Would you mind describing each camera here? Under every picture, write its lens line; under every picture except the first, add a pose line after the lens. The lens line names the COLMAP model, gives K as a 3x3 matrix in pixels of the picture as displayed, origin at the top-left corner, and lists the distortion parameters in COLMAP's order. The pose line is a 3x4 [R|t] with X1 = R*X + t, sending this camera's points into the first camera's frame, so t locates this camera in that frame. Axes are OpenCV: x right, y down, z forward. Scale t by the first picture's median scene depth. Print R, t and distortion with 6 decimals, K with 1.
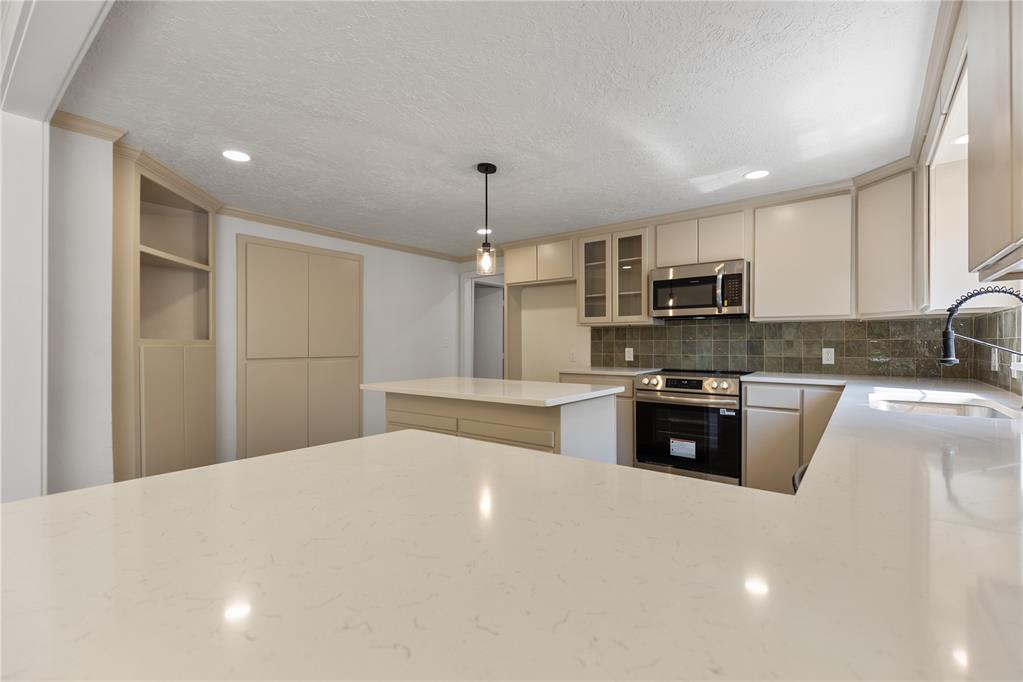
lens RADIAL K [[456.2, 0, 508.6], [0, 456.2, 346.5], [0, 0, 1]] dist [0.003221, -0.000288]
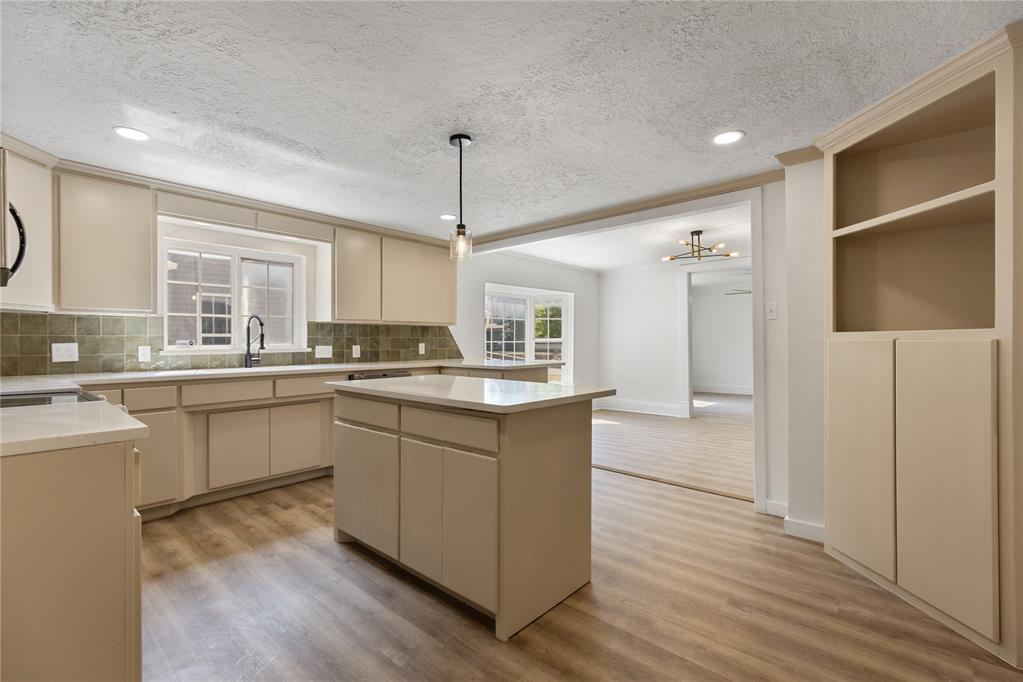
lens RADIAL K [[460.7, 0, 508.5], [0, 460.7, 340.0], [0, 0, 1]] dist [0.001215, -0.000164]
pose [[-0.997736, 0.001697, 0.067226, -0.155921], [0.001907, 0.999994, 0.003051, -0.004714], [-0.067220, 0.003172, -0.997733, 1.466048]]
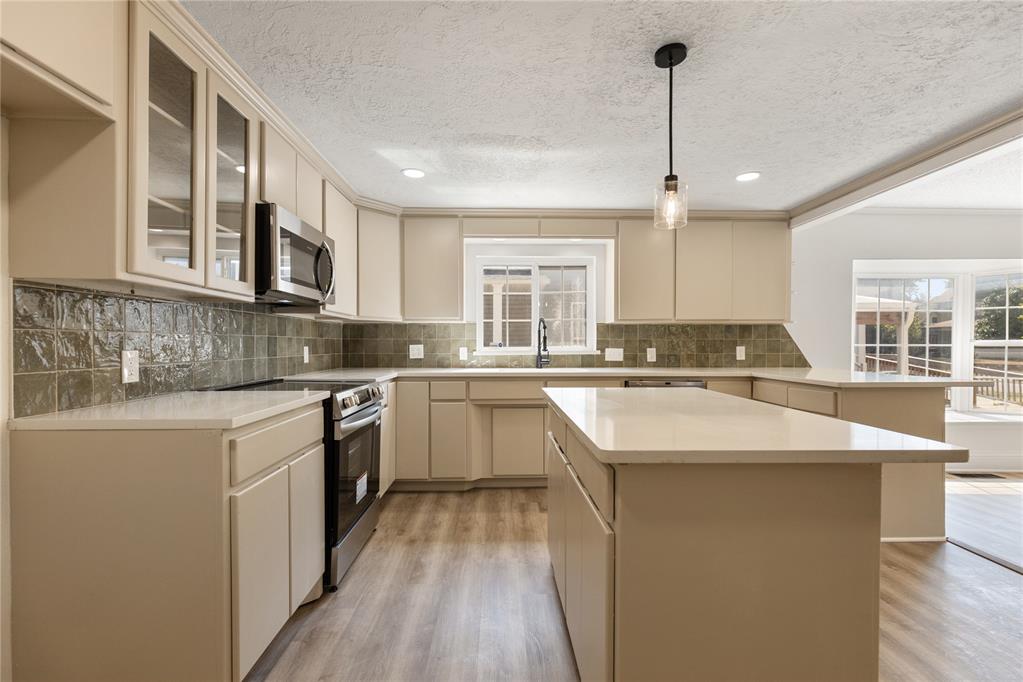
lens RADIAL K [[456.2, 0, 508.6], [0, 456.2, 346.5], [0, 0, 1]] dist [0.003221, -0.000288]
pose [[-0.634405, -0.003999, 0.772990, -0.303211], [0.004314, 0.999953, 0.008713, -0.002304], [-0.772989, 0.008862, -0.634358, 1.214741]]
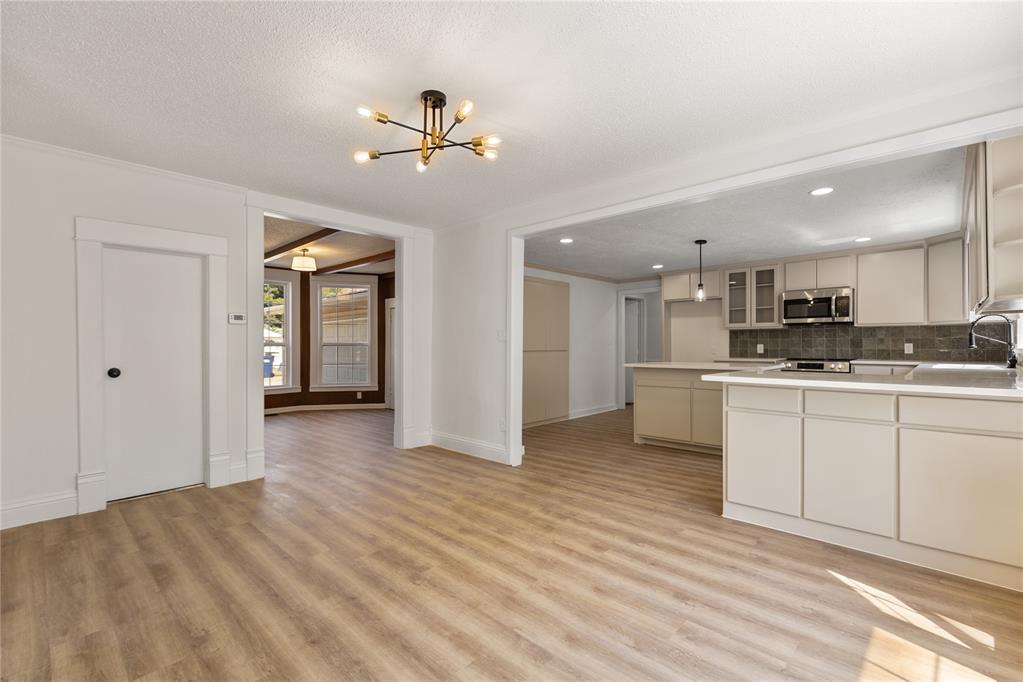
lens RADIAL K [[456.2, 0, 508.6], [0, 456.2, 346.5], [0, 0, 1]] dist [0.003221, -0.000288]
pose [[0.995116, -0.001941, -0.098690, -0.479386], [0.001765, 0.999997, -0.001868, 0.014196], [0.098693, 0.001685, 0.995116, -0.652630]]
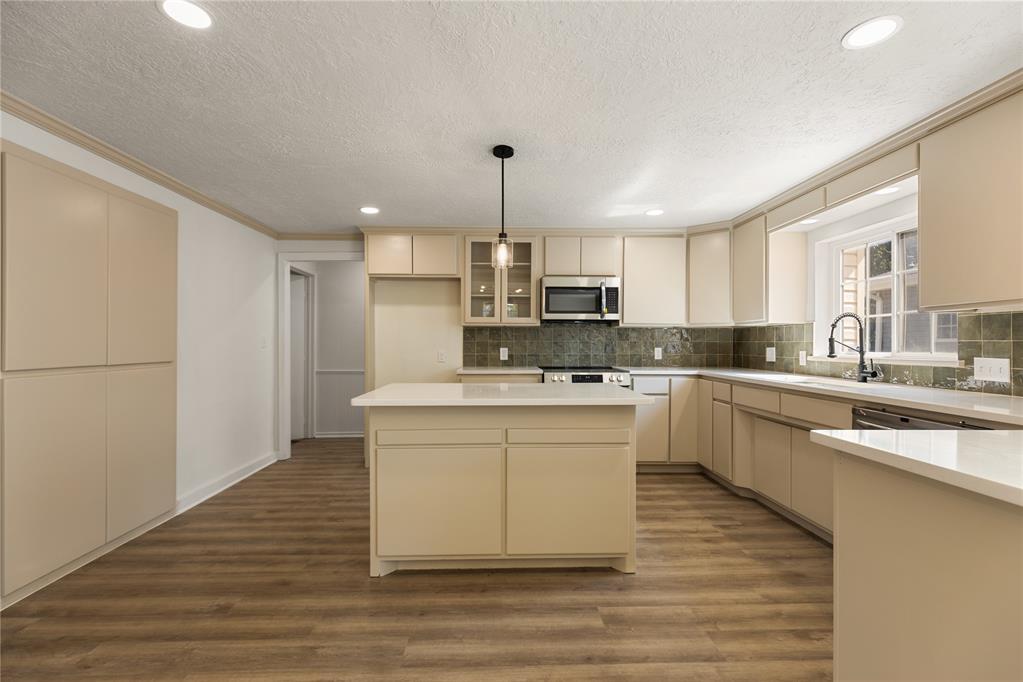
lens RADIAL K [[456.2, 0, 508.6], [0, 456.2, 346.5], [0, 0, 1]] dist [0.003221, -0.000288]
pose [[0.770583, -0.001862, 0.637337, -0.482044], [-0.000403, 0.999994, 0.003409, -0.003869], [-0.637340, -0.002883, 0.770578, 0.225094]]
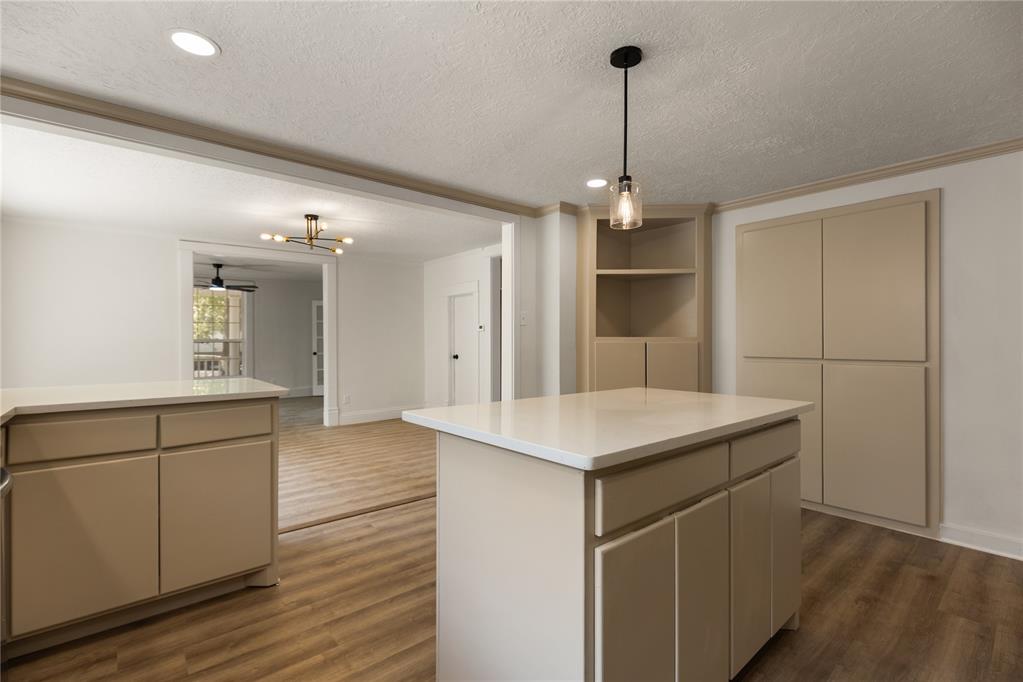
lens RADIAL K [[460.7, 0, 508.5], [0, 460.7, 340.0], [0, 0, 1]] dist [0.001215, -0.000164]
pose [[-0.200518, -0.004602, -0.979679, 0.462985], [-0.005419, 0.999979, -0.003588, -0.001296], [0.979675, 0.004589, -0.200539, 0.754097]]
